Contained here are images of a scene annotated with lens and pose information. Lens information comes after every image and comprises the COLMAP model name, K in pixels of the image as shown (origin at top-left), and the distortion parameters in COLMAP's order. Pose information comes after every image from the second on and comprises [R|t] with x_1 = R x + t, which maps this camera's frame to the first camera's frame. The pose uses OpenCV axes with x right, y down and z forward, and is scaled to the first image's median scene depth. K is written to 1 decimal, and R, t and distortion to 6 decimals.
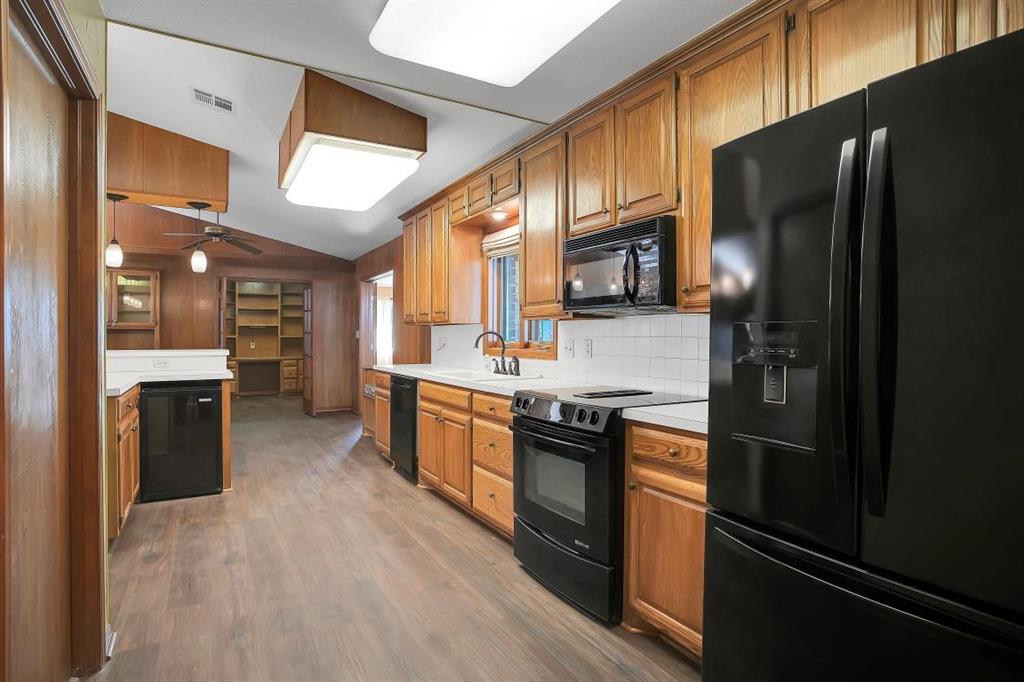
lens RADIAL K [[538.3, 0, 509.4], [0, 538.3, 340.1], [0, 0, 1]] dist [-0.026900, 0.002038]
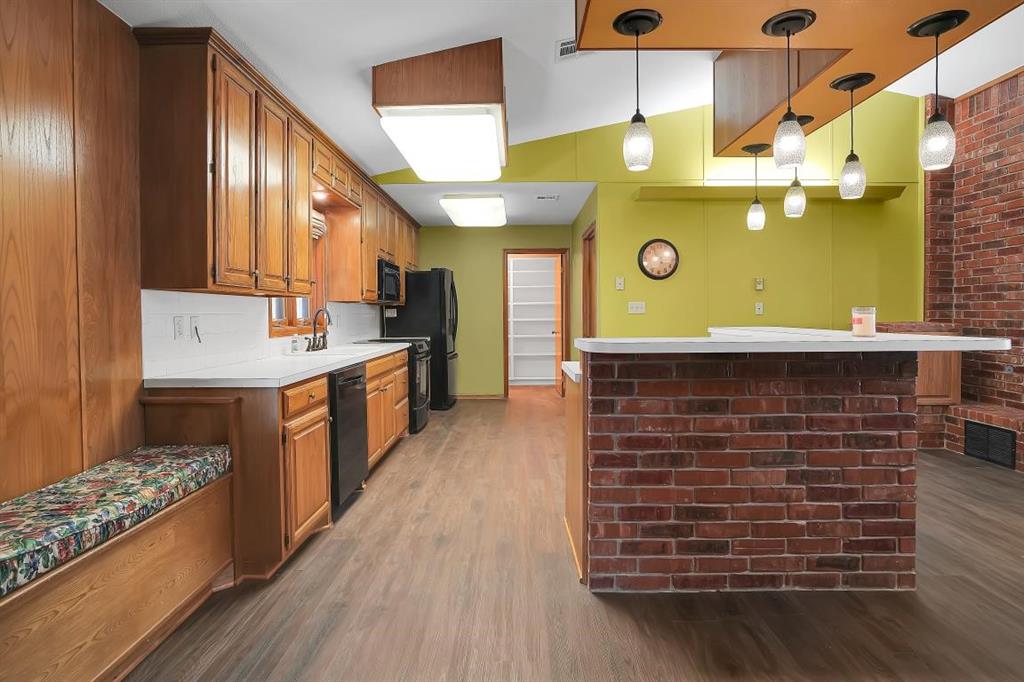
lens RADIAL K [[538.3, 0, 503.2], [0, 538.3, 326.7], [0, 0, 1]] dist [-0.026900, 0.002038]
pose [[-0.858142, -0.014755, 0.513200, -0.830669], [0.000199, 0.999577, 0.029073, -0.009932], [-0.513412, 0.025051, -0.857776, 1.683175]]
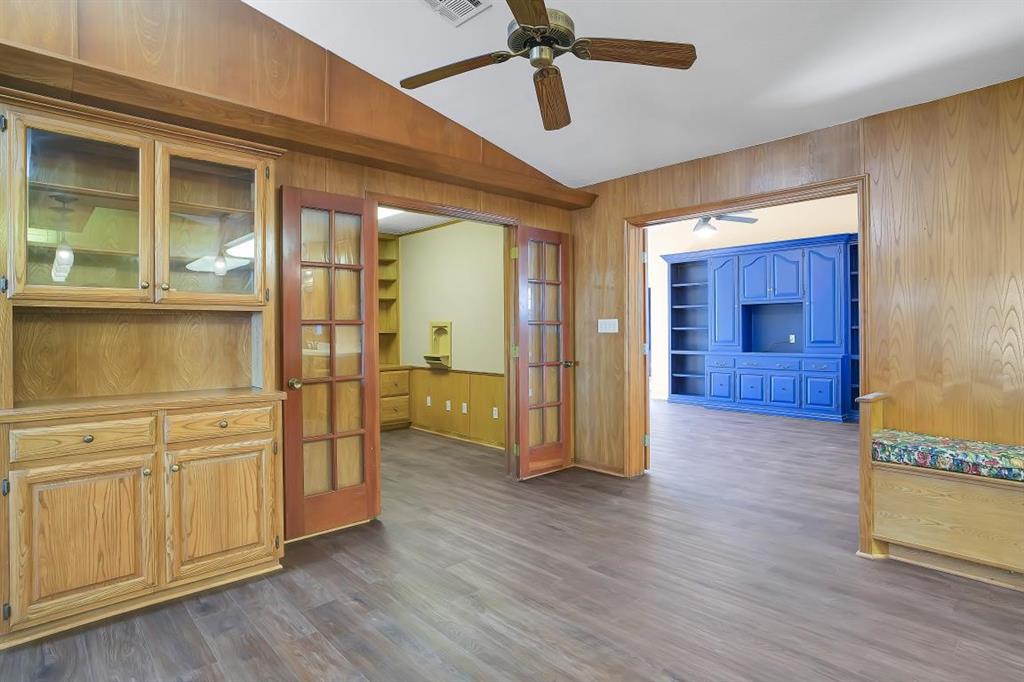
lens RADIAL K [[538.3, 0, 517.8], [0, 538.3, 334.3], [0, 0, 1]] dist [-0.026900, 0.002038]
pose [[0.975943, -0.013909, 0.217580, -1.017350], [0.013014, 0.999900, 0.005545, -0.010190], [-0.217635, -0.002580, 0.976027, 1.001419]]
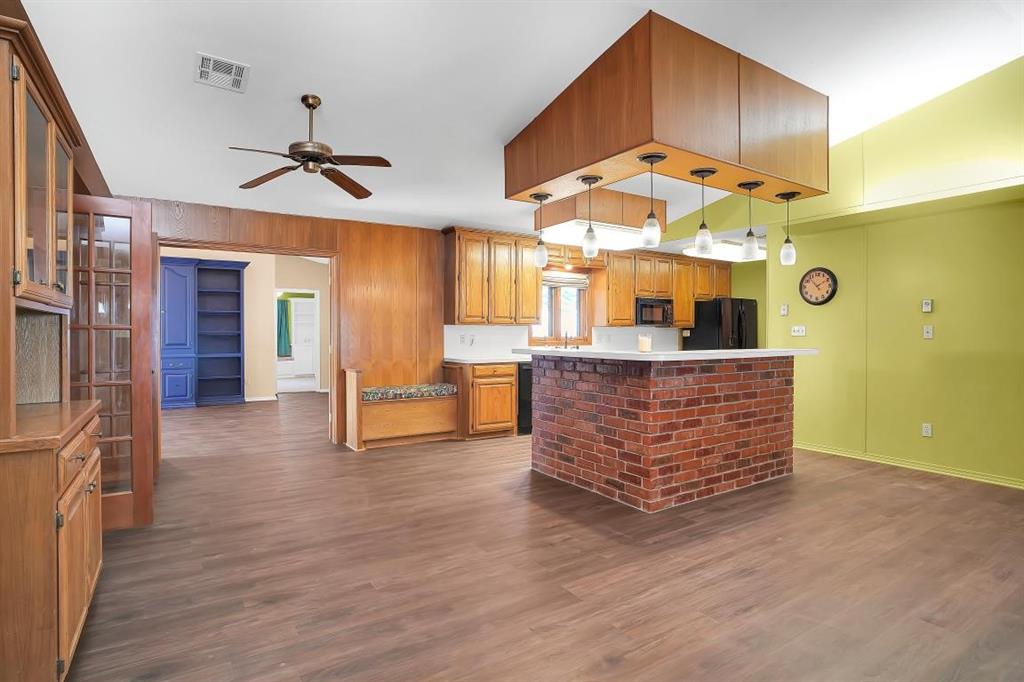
lens RADIAL K [[538.3, 0, 521.5], [0, 538.3, 335.8], [0, 0, 1]] dist [-0.026900, 0.002038]
pose [[-0.056422, -0.013393, 0.998317, -1.816694], [-0.000184, 0.999910, 0.013404, -0.023558], [-0.998407, 0.000573, -0.056420, 1.242813]]
